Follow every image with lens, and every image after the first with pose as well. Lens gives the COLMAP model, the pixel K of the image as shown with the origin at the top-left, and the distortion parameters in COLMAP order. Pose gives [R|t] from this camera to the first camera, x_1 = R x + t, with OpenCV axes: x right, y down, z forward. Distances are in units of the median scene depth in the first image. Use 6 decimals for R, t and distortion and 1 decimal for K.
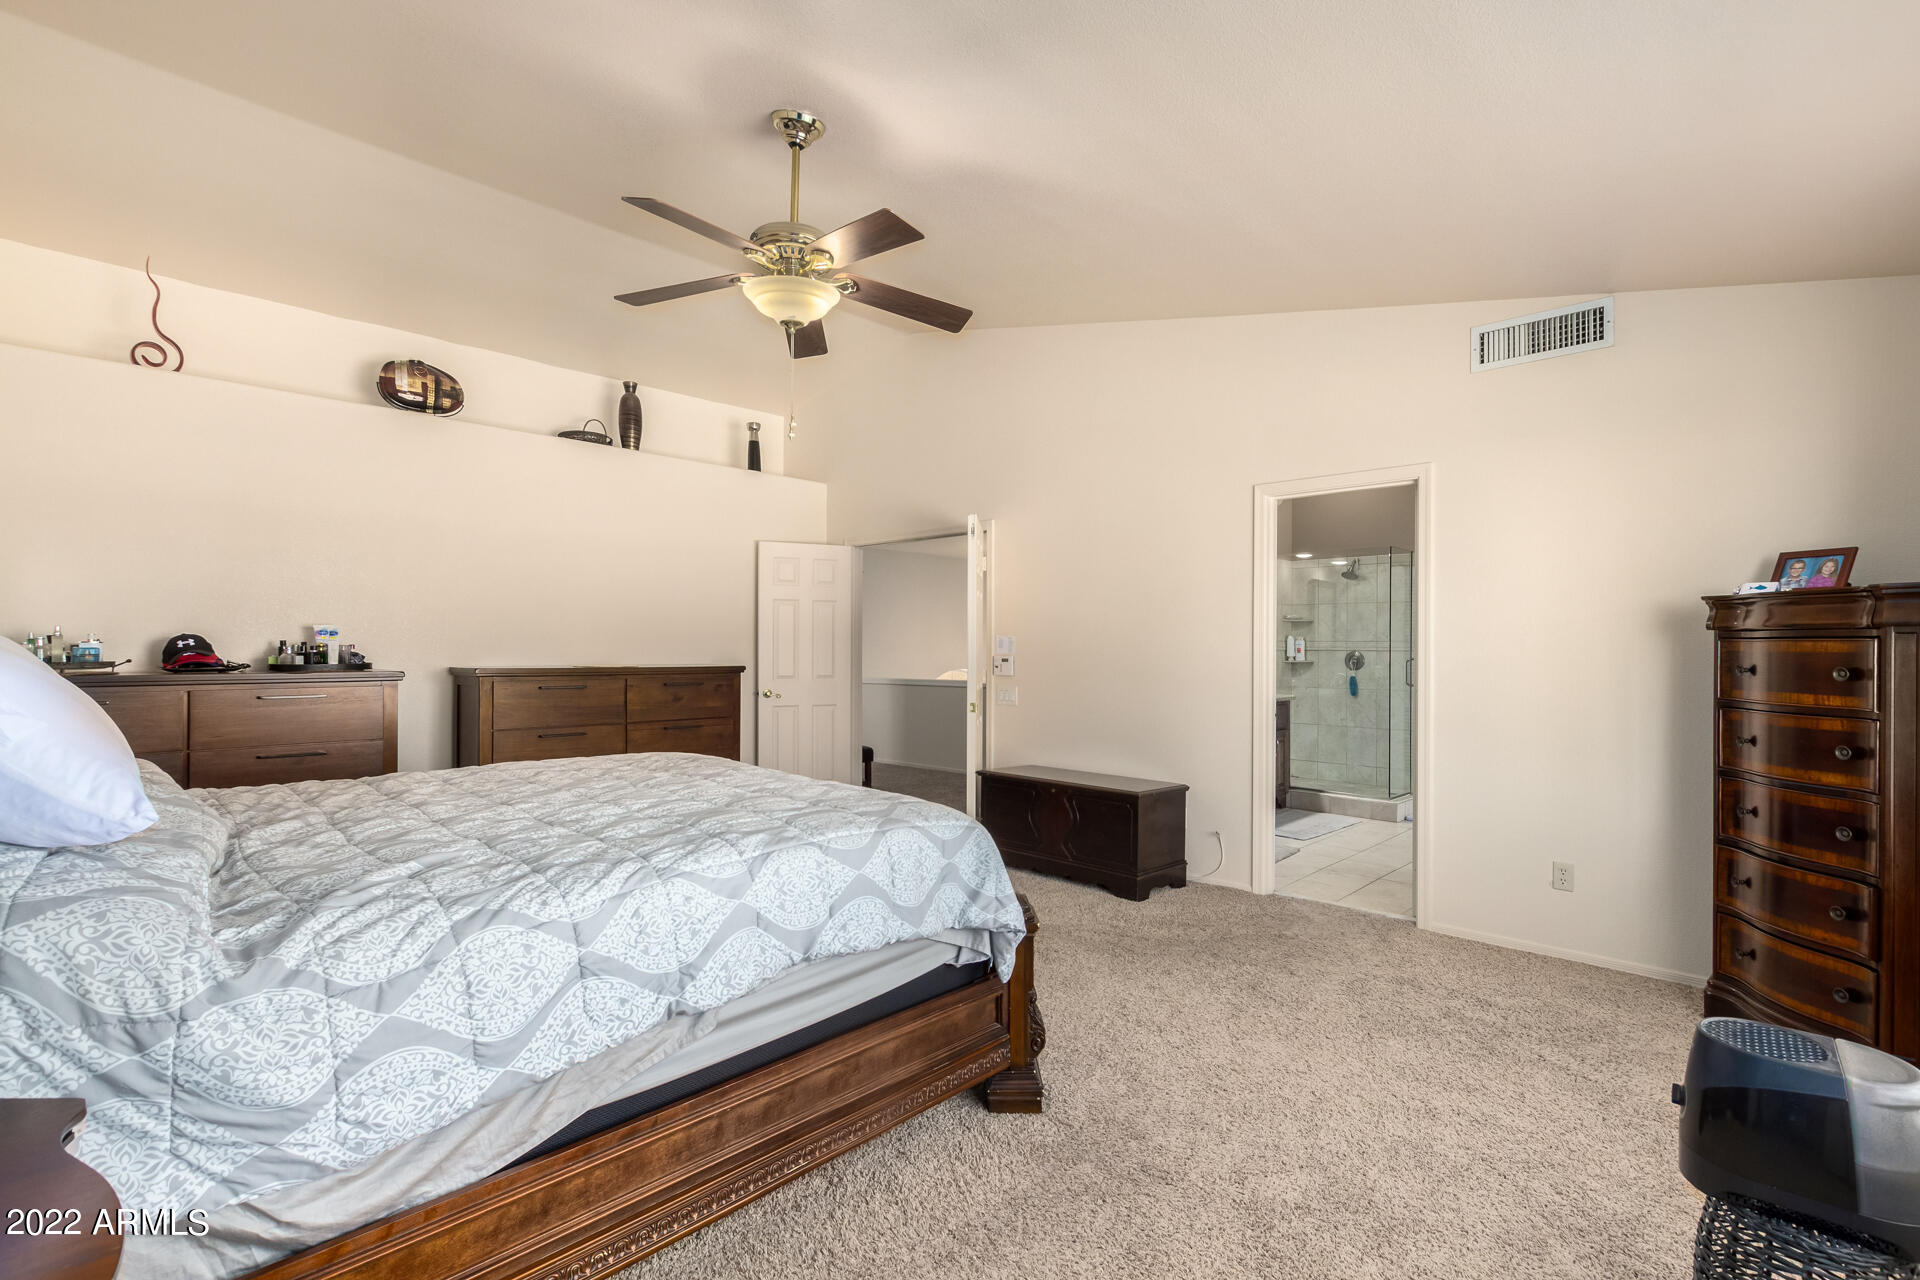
lens RADIAL K [[881.2, 0, 955.8], [0, 881.2, 648.9], [0, 0, 1]] dist [-0.002605, 0.000905]
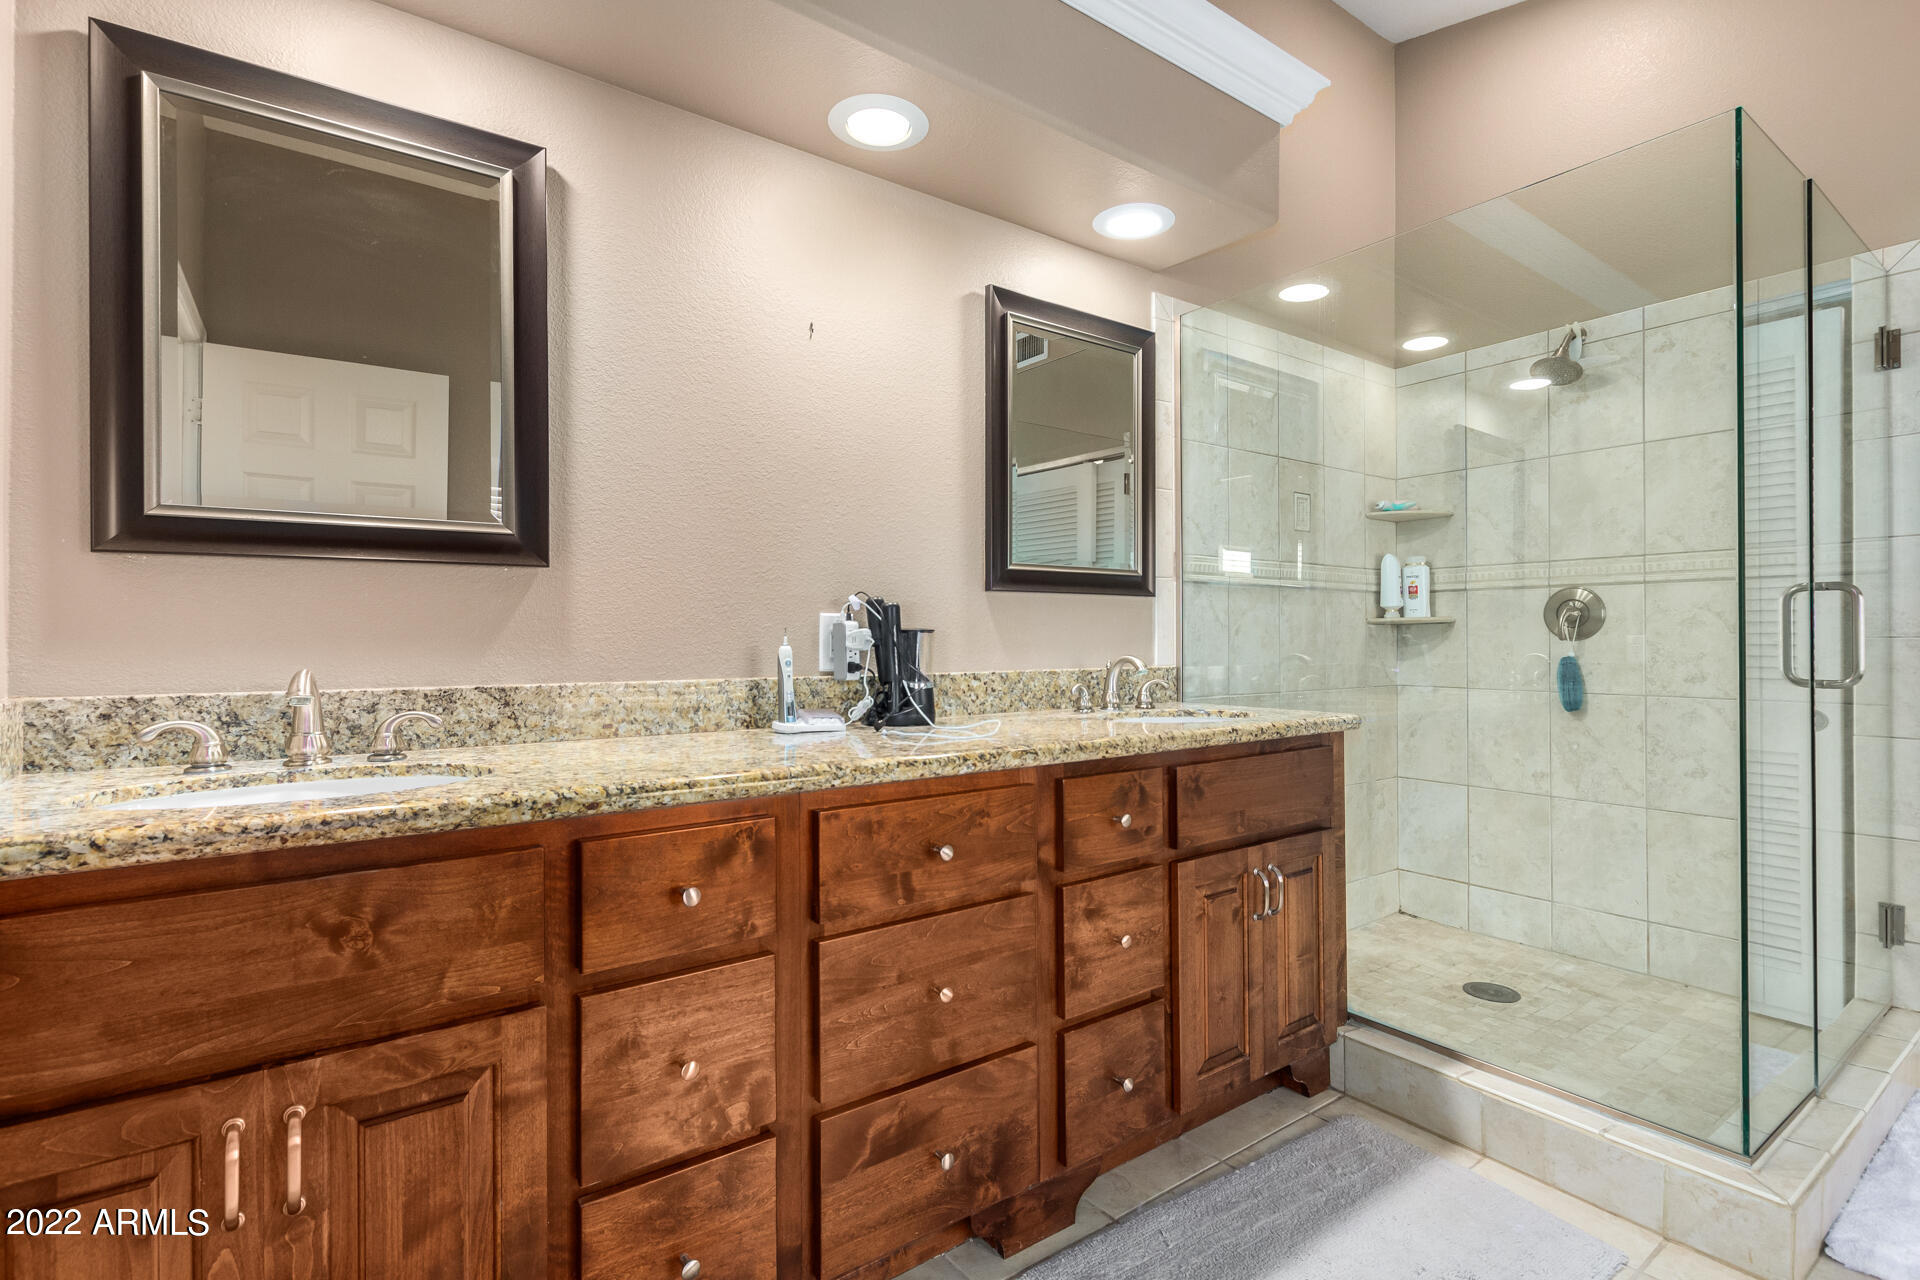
lens RADIAL K [[881.2, 0, 965.3], [0, 881.2, 642.9], [0, 0, 1]] dist [-0.002605, 0.000905]
pose [[0.984502, -0.008500, -0.175169, 0.268415], [0.008534, 0.999963, -0.000562, 0.023170], [0.175168, -0.000942, 0.984538, 0.596721]]
